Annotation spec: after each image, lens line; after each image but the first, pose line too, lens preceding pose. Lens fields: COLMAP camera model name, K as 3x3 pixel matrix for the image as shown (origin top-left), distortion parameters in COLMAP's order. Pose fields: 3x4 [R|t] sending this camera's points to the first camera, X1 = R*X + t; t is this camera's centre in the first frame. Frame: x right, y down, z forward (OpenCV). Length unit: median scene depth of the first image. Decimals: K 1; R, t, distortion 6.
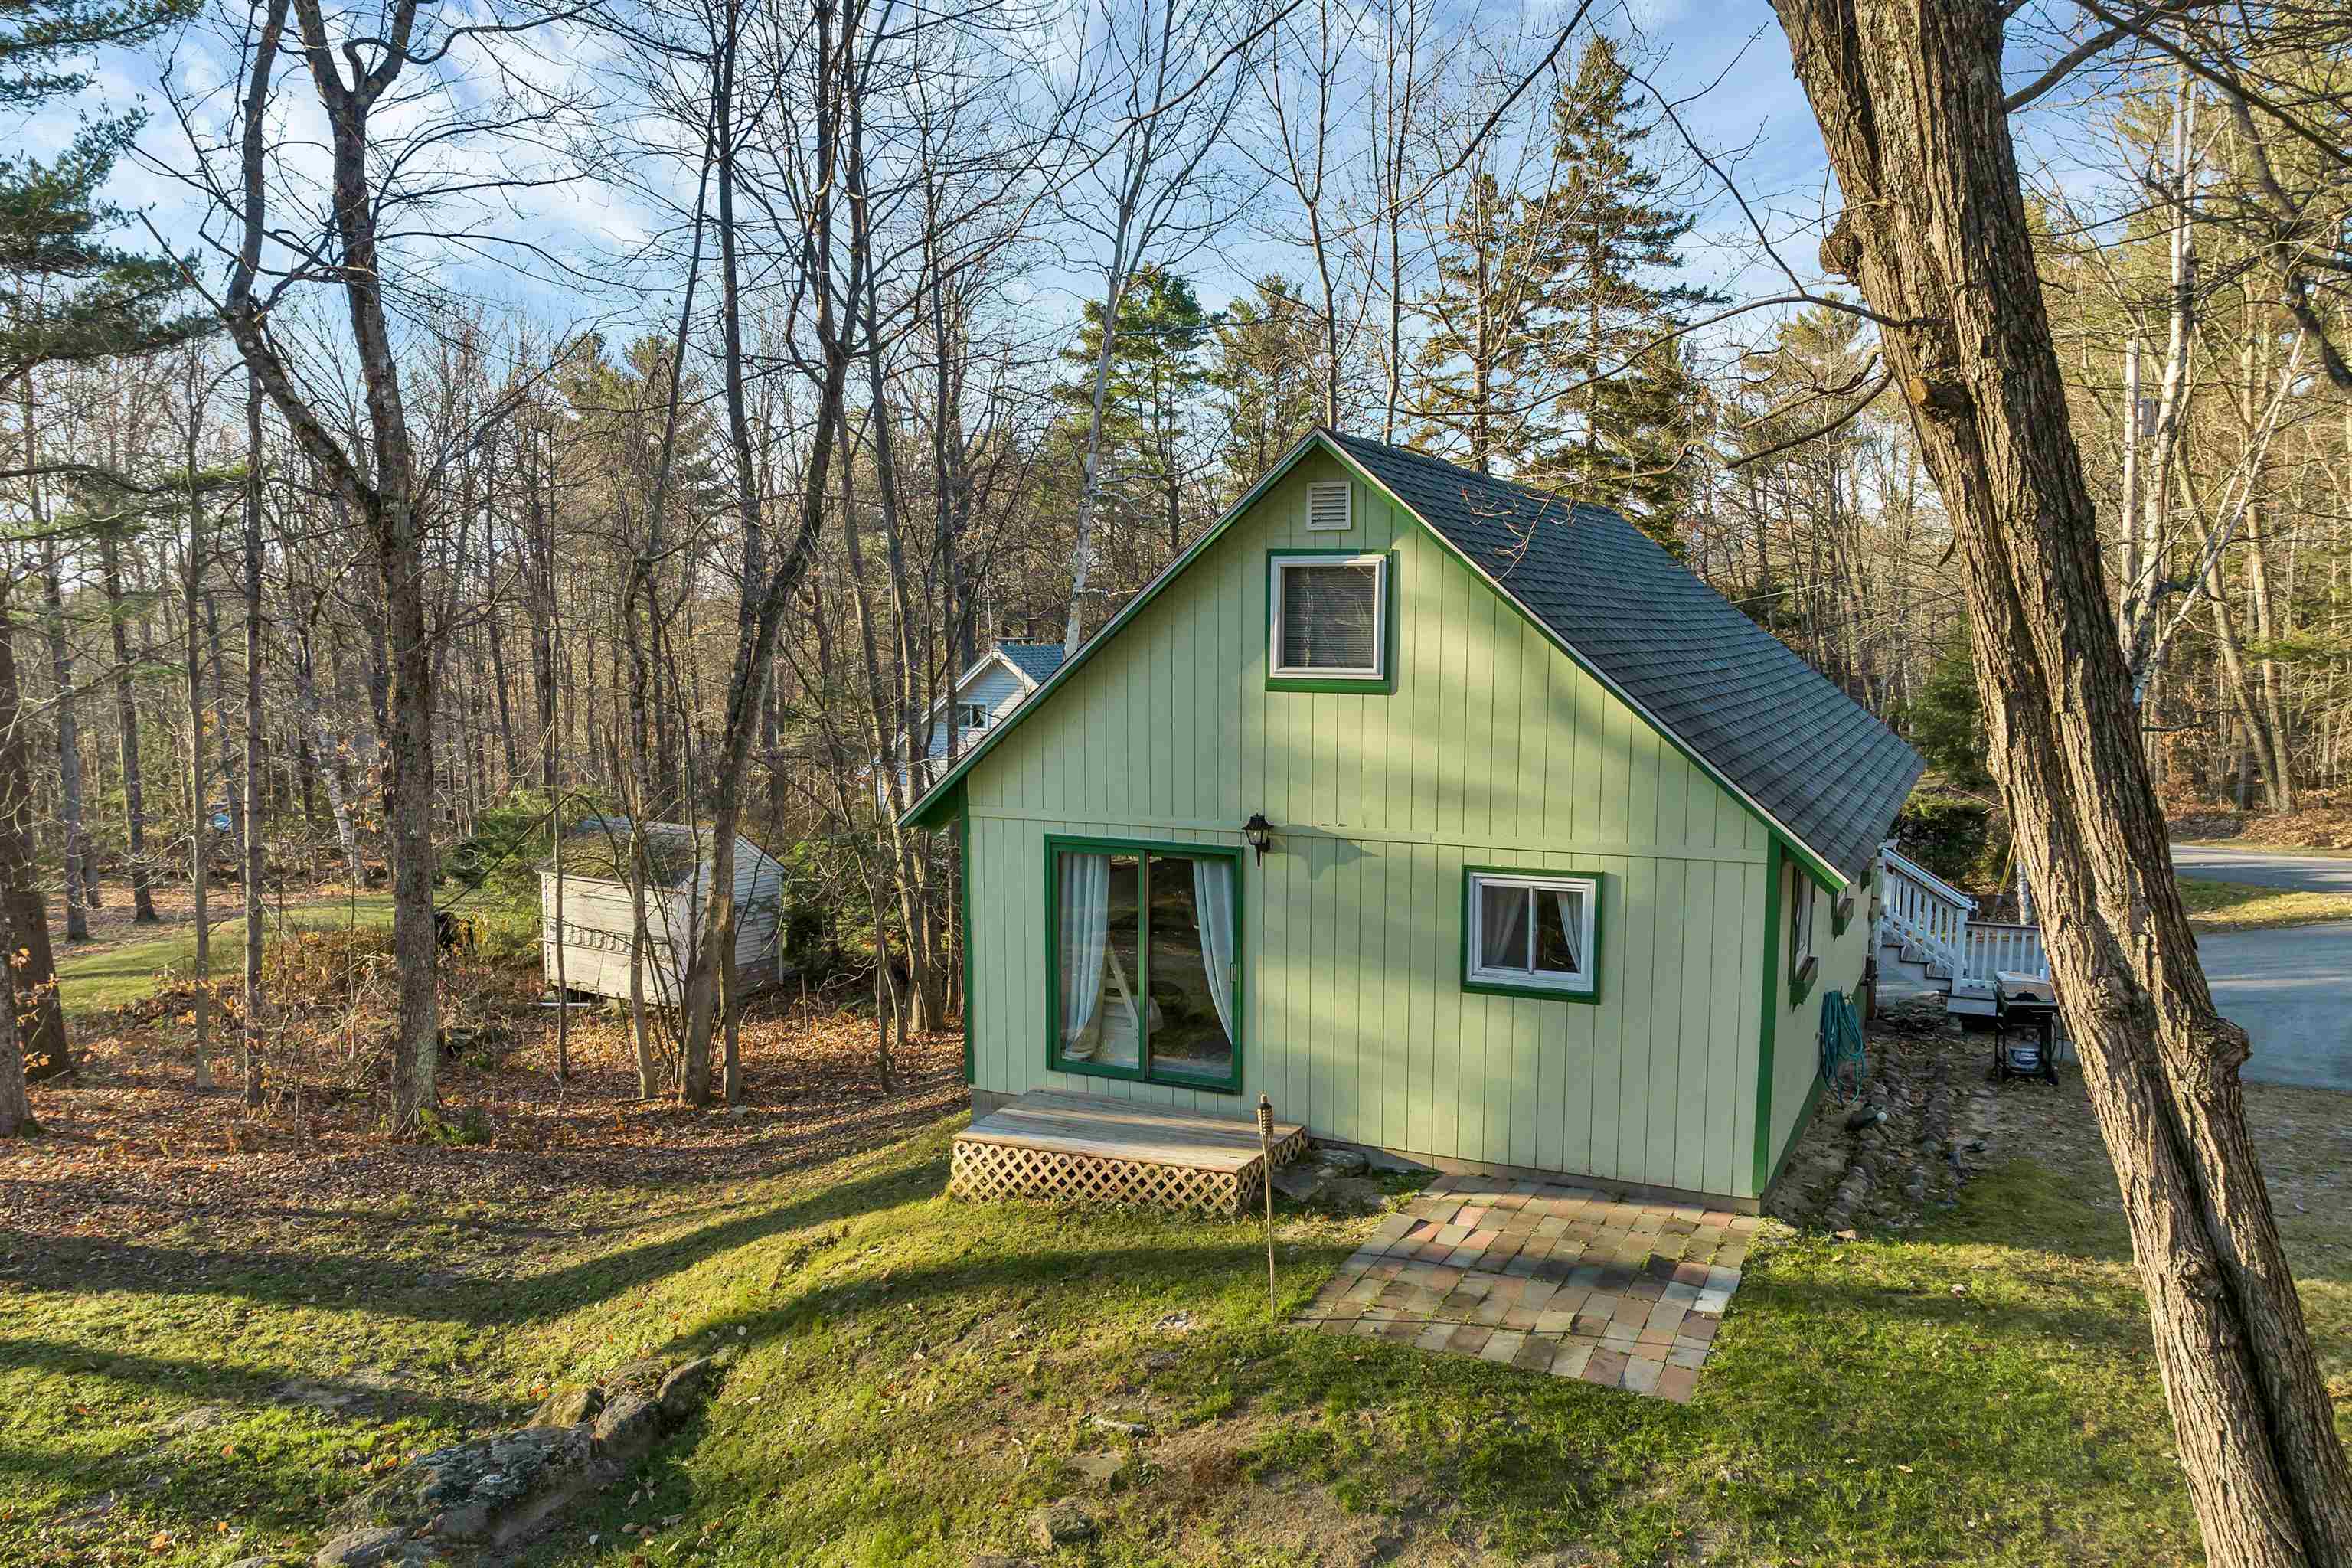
lens RADIAL K [[1651.2, 0, 1176.0], [0, 1651.2, 784.0], [0, 0, 1]] dist [-0.023097, -0.001277]
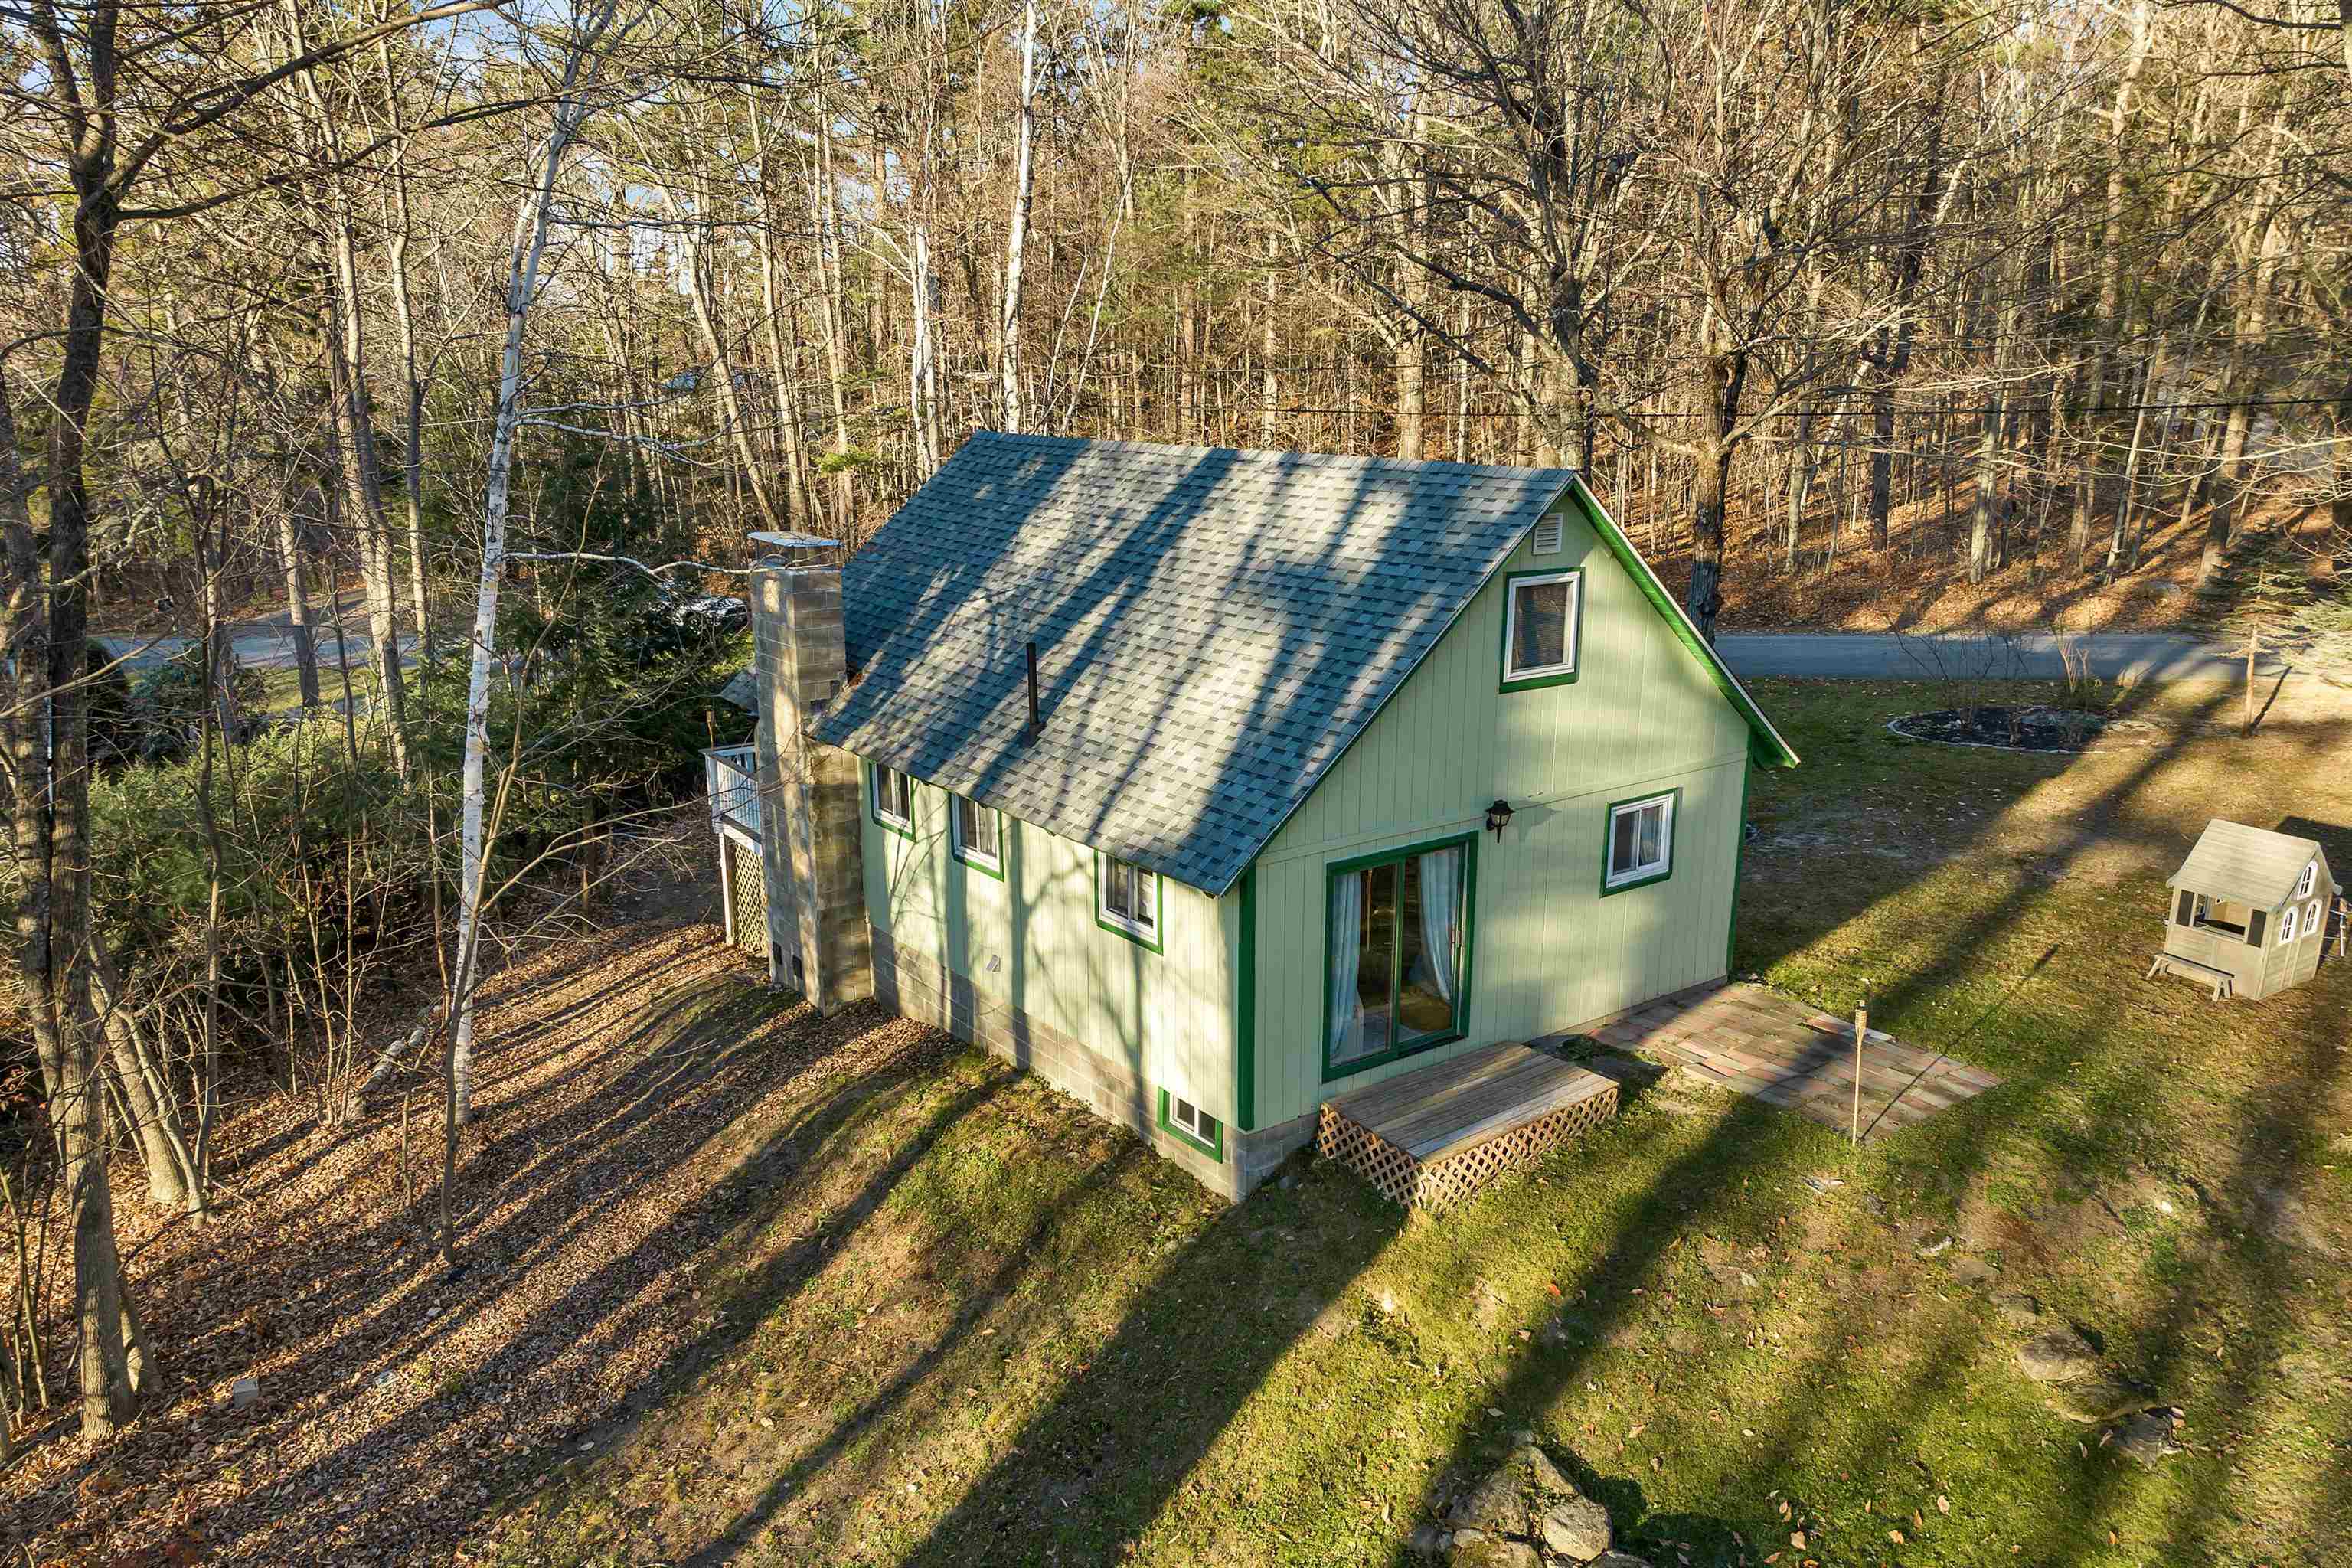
lens RADIAL K [[1617.2, 0, 1176.0], [0, 1617.2, 784.0], [0, 0, 1]] dist [-0.002878, -0.000261]
pose [[0.476269, -0.207684, 0.854421, -1.085053], [0.090280, 0.978121, 0.187429, -0.238468], [-0.874652, -0.012130, 0.484599, 0.679003]]
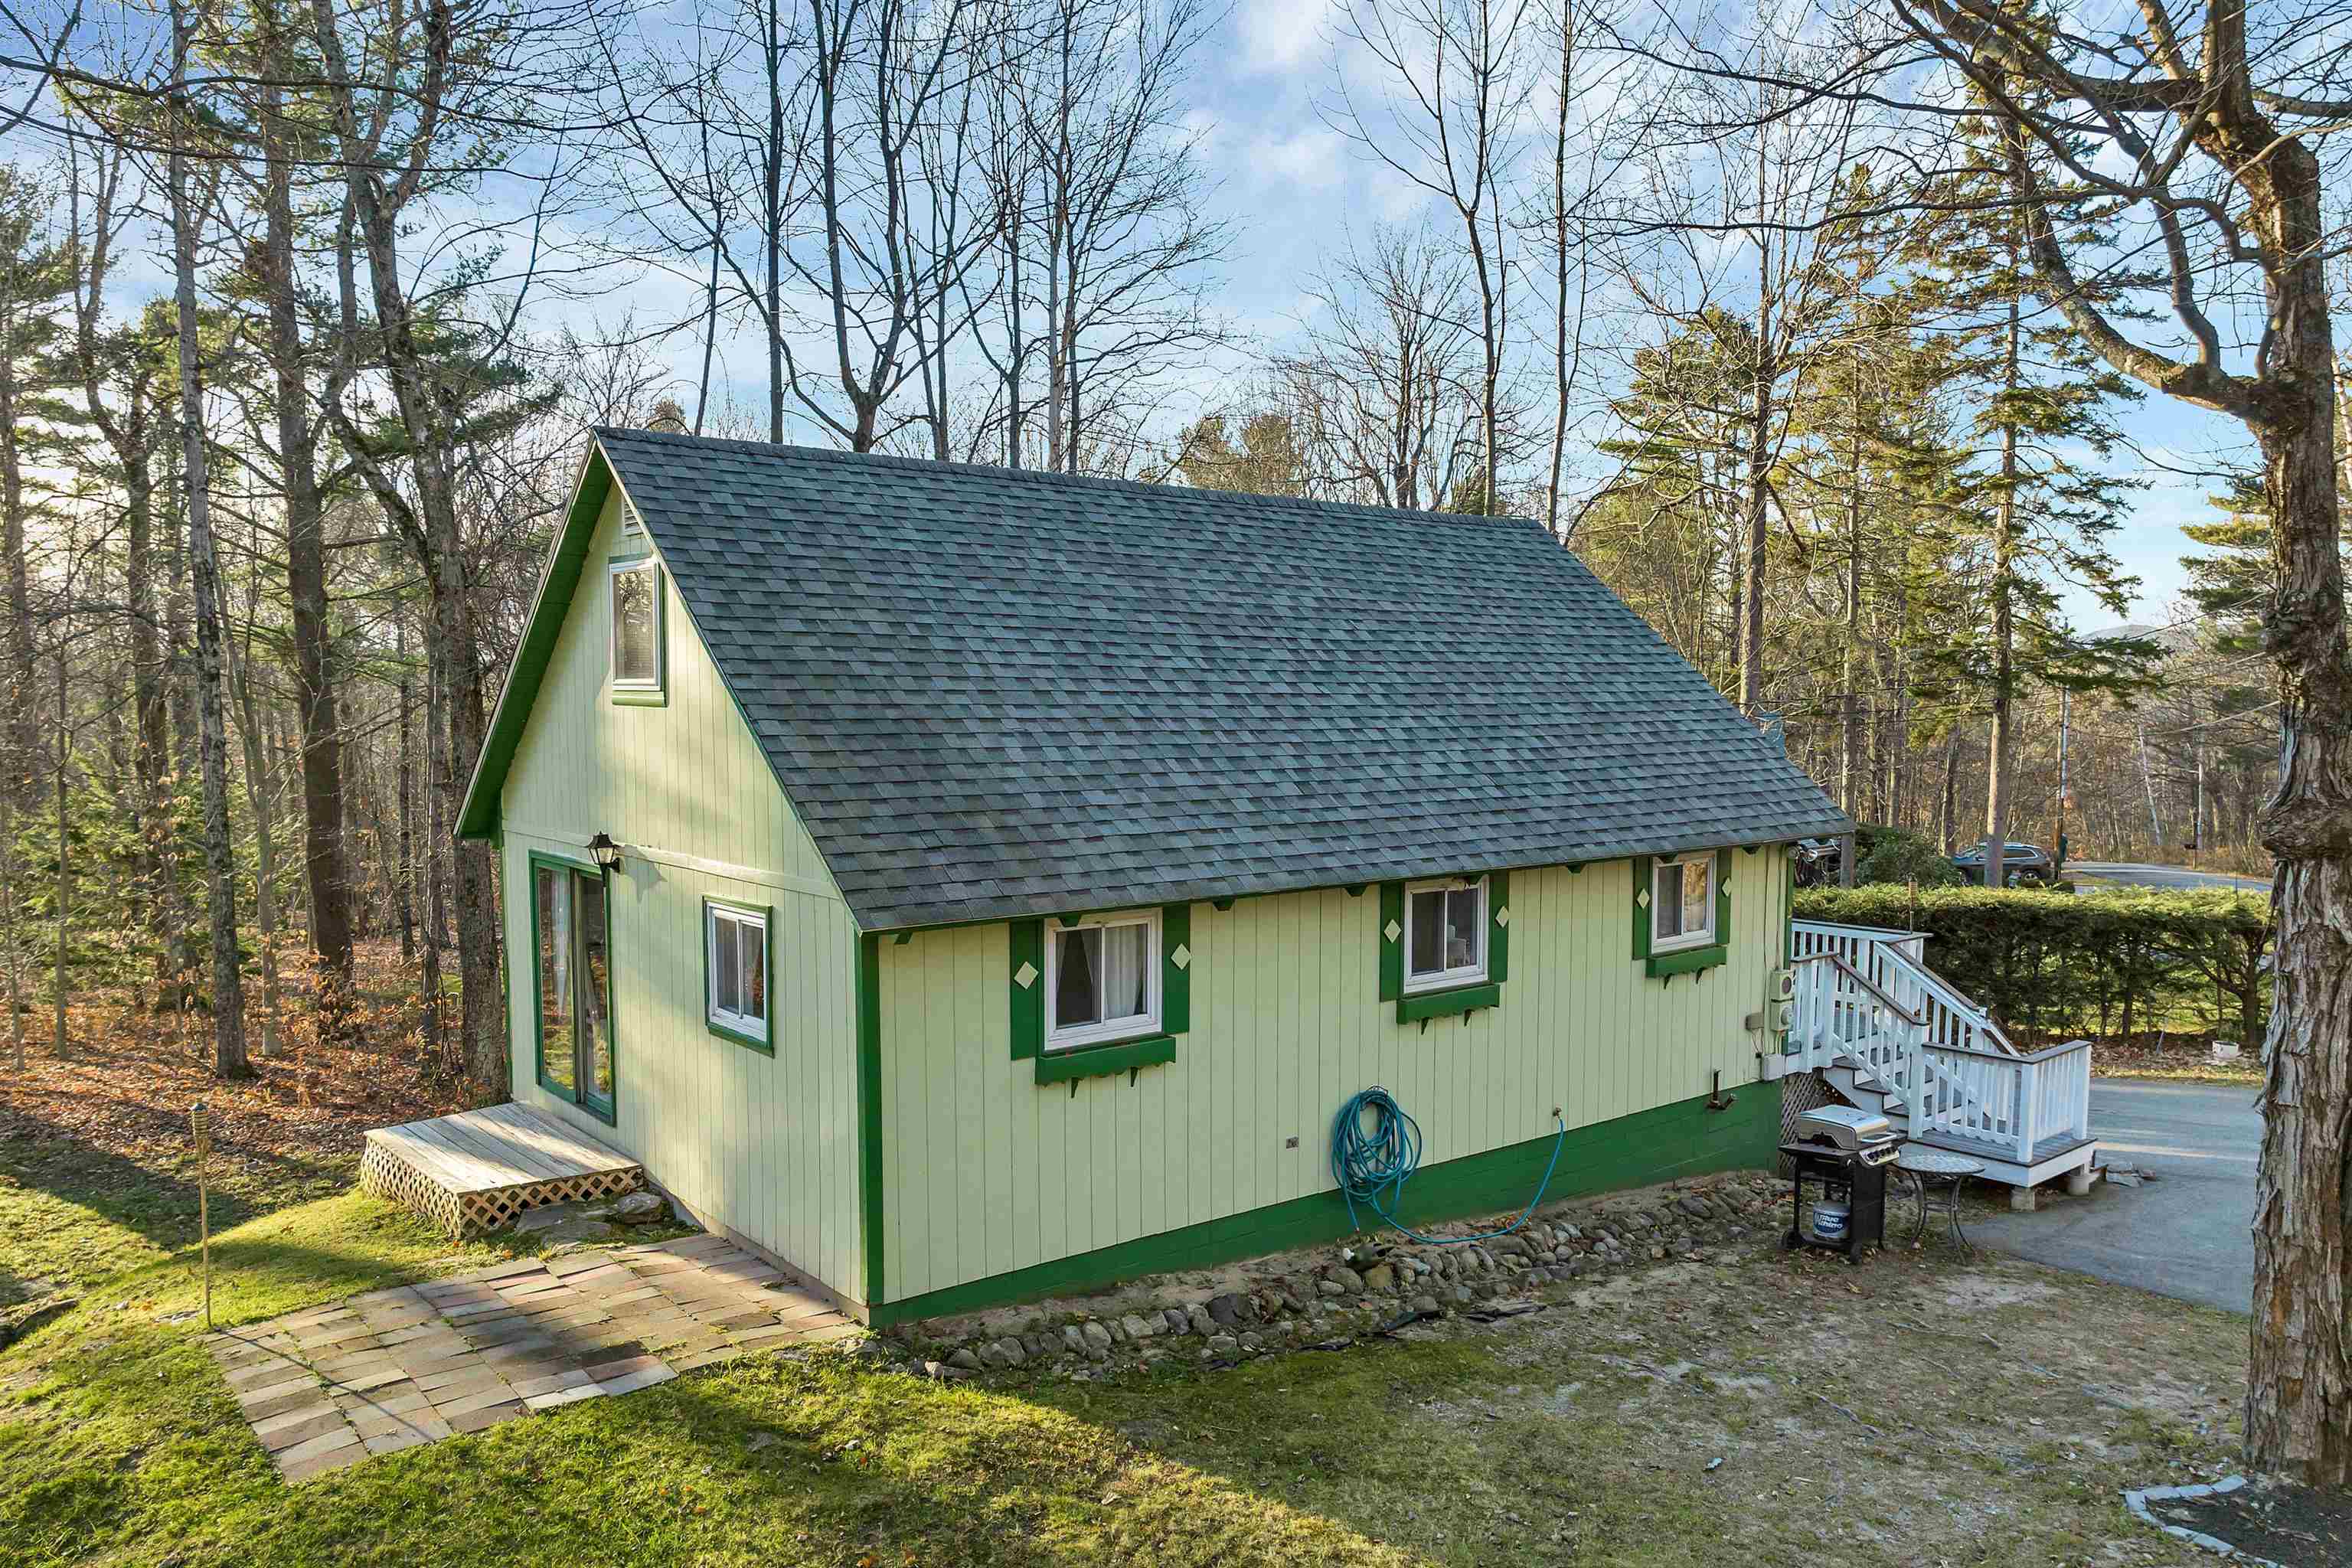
lens RADIAL K [[1651.2, 0, 1176.0], [0, 1651.2, 784.0], [0, 0, 1]] dist [-0.023097, -0.001277]
pose [[0.910180, 0.025075, -0.413454, 0.789470], [-0.042653, 0.998534, -0.033339, 0.008295], [0.412012, 0.047980, 0.909914, 0.274436]]
